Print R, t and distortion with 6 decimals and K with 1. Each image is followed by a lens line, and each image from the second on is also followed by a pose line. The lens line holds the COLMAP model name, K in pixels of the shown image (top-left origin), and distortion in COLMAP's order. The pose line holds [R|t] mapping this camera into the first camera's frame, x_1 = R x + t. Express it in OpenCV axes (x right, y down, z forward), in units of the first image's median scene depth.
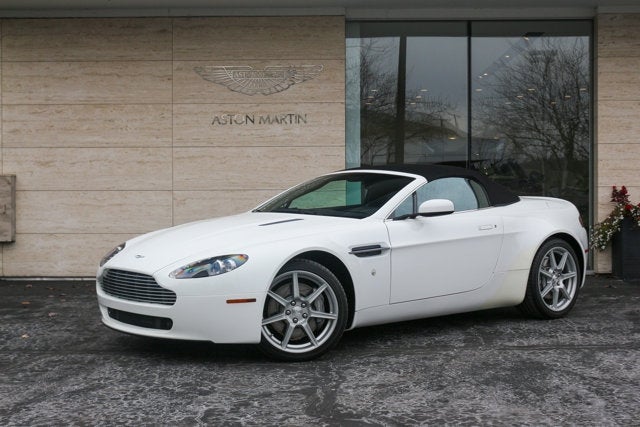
lens RADIAL K [[963.7, 0, 320.0], [0, 963.7, 213.5], [0, 0, 1]] dist [-0.042785, 0.063897]
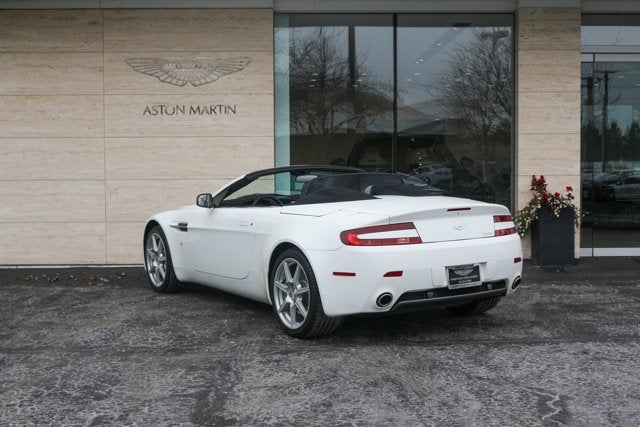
lens RADIAL K [[940.7, 0, 320.0], [0, 940.7, 213.5], [0, 0, 1]] dist [-0.052165, 0.071976]
pose [[0.999239, -0.003181, 0.038863, 0.037398], [0.001937, 0.999485, 0.032016, -0.020514], [-0.038944, -0.031917, 0.998732, -0.003370]]
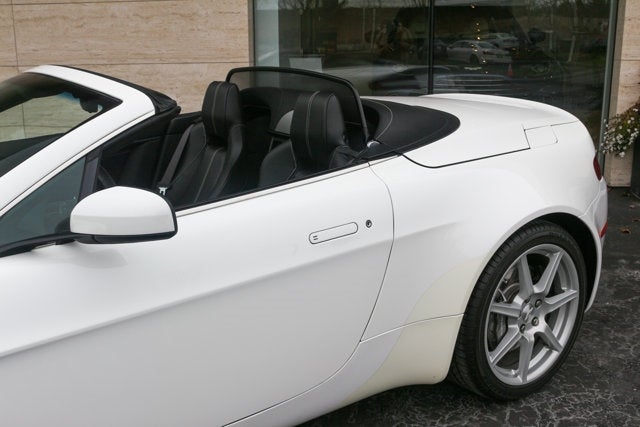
lens RADIAL K [[699.7, 0, 320.4], [0, 699.7, 221.9], [0, 0, 1]] dist [-0.063449, 0.001717]
pose [[0.995856, 0.019178, -0.088896, 0.128939], [0.003002, 0.970045, 0.242905, -0.036877], [0.090891, -0.242165, 0.965968, 0.503986]]
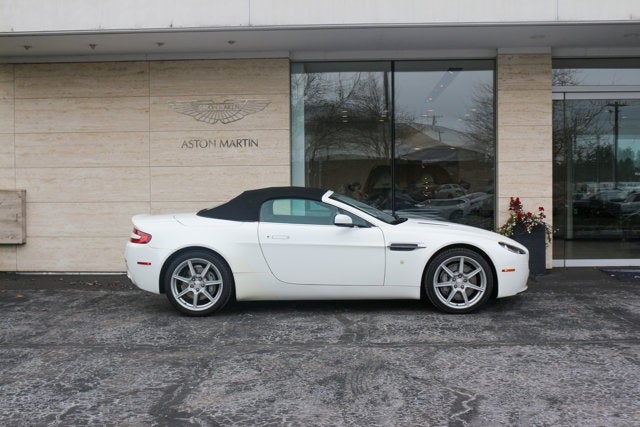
lens RADIAL K [[780.3, 0, 320.0], [0, 780.3, 213.5], [0, 0, 1]] dist [-0.081745, 0.032120]
pose [[0.999327, -0.002832, -0.036561, 0.103691], [0.003432, 0.999860, 0.016358, -0.025453], [0.036510, -0.016472, 0.999198, 0.015370]]
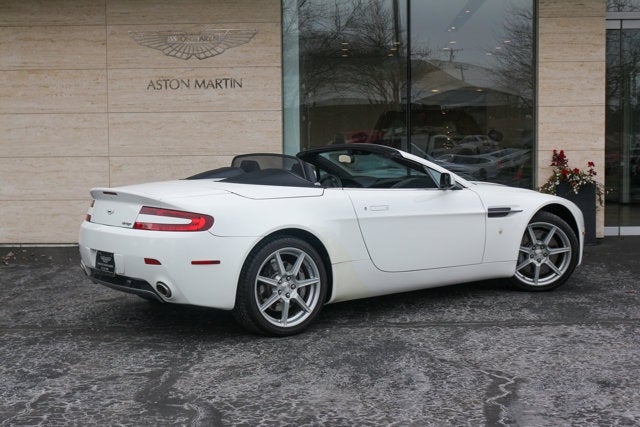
lens RADIAL K [[997.4, 0, 320.0], [0, 997.4, 213.5], [0, 0, 1]] dist [-0.039648, 0.065671]
pose [[0.999711, -0.004097, -0.023691, 0.092588], [0.005422, 0.998409, 0.056131, -0.022555], [0.023424, -0.056244, 0.998142, -0.026144]]
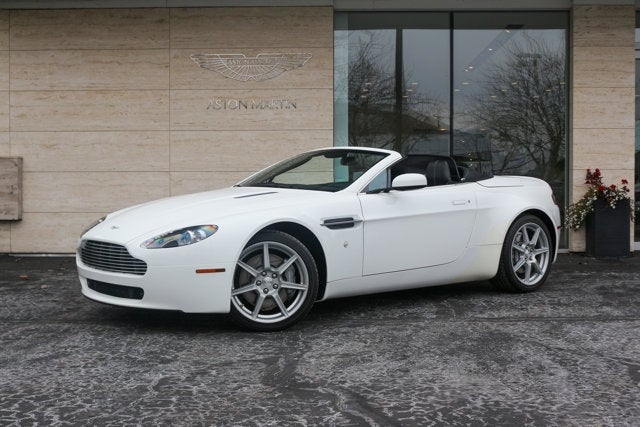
lens RADIAL K [[867.6, 0, 320.0], [0, 867.6, 213.5], [0, 0, 1]] dist [-0.061867, 0.035584]
pose [[0.999931, 0.003312, -0.011286, 0.023647], [-0.003187, 0.999934, 0.011022, 0.011171], [0.011322, -0.010985, 0.999876, 0.052611]]
